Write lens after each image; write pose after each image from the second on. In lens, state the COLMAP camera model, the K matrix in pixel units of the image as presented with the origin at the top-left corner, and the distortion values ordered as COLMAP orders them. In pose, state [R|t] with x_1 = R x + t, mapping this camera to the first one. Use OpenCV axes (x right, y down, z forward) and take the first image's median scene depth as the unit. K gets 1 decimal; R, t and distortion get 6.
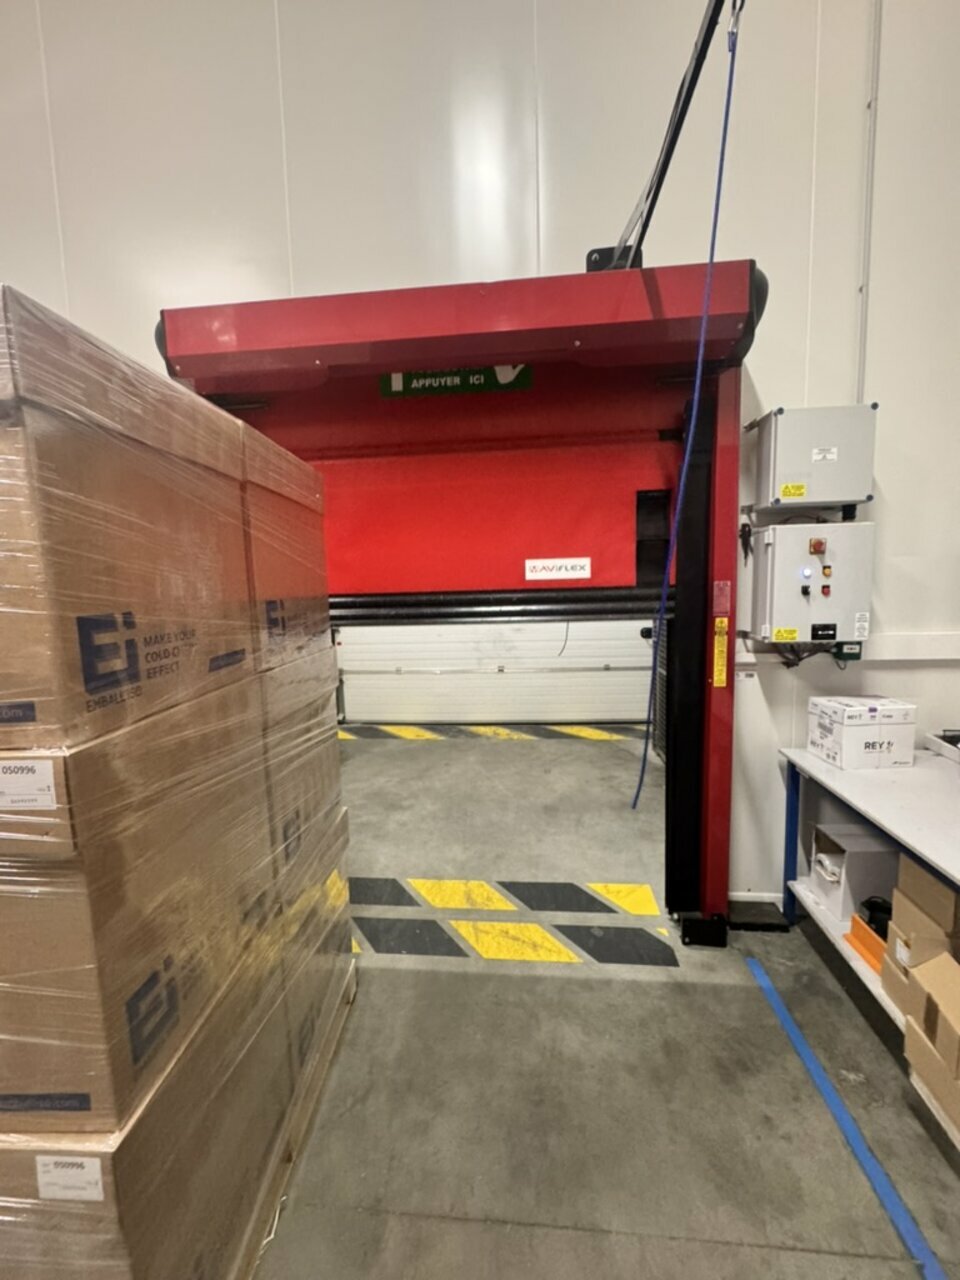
lens RADIAL K [[500.3, 0, 479.1], [0, 500.3, 639.5], [0, 0, 1]] dist [-0.003107, -0.000071]
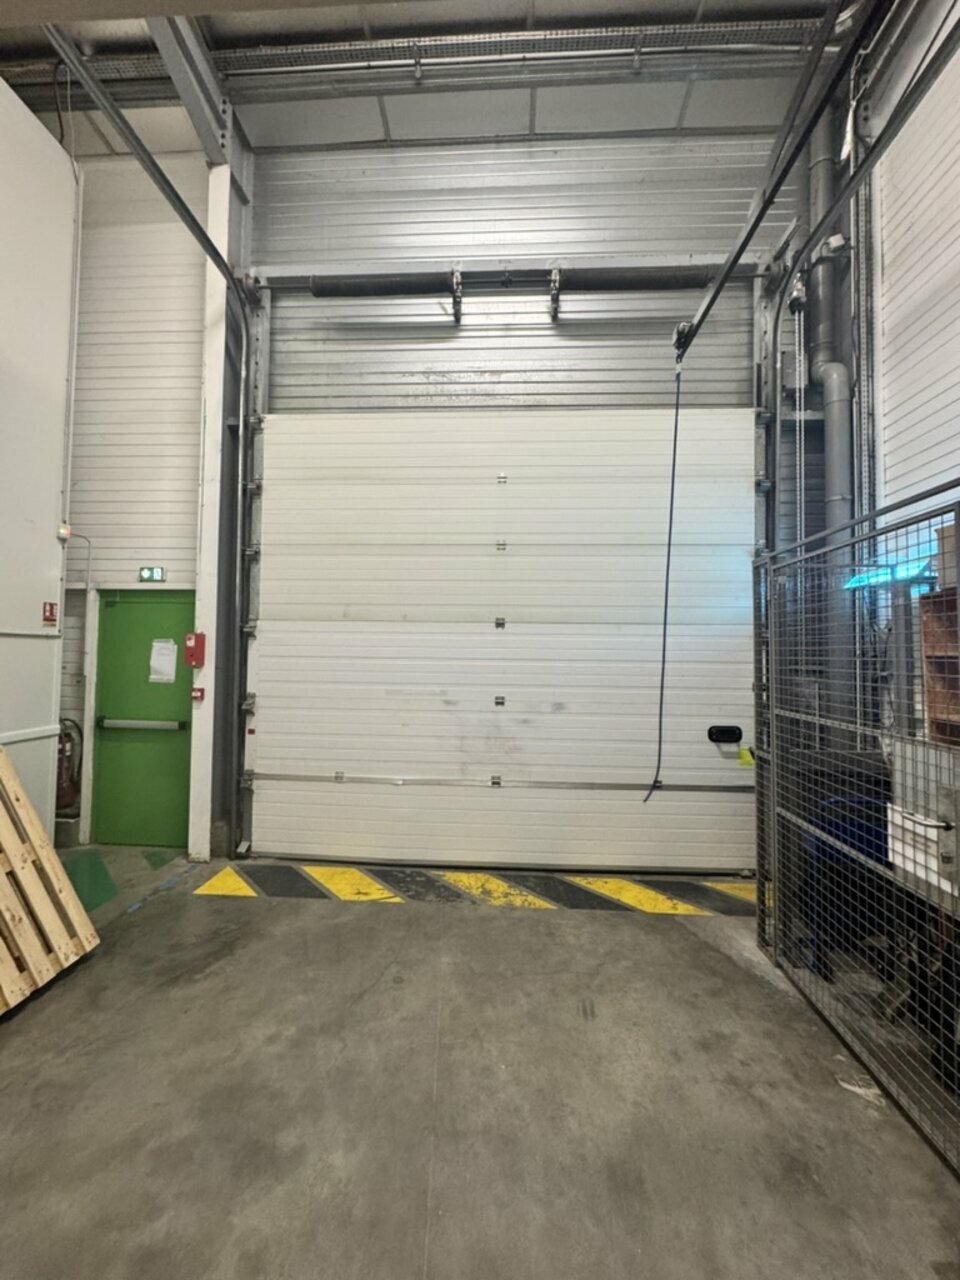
lens RADIAL K [[500.3, 0, 481.6], [0, 500.3, 643.0], [0, 0, 1]] dist [-0.003107, -0.000071]
pose [[0.998315, 0.042445, 0.039556, -0.009746], [-0.036849, 0.990458, -0.132799, -0.035674], [-0.044815, 0.131117, 0.990353, 0.364669]]
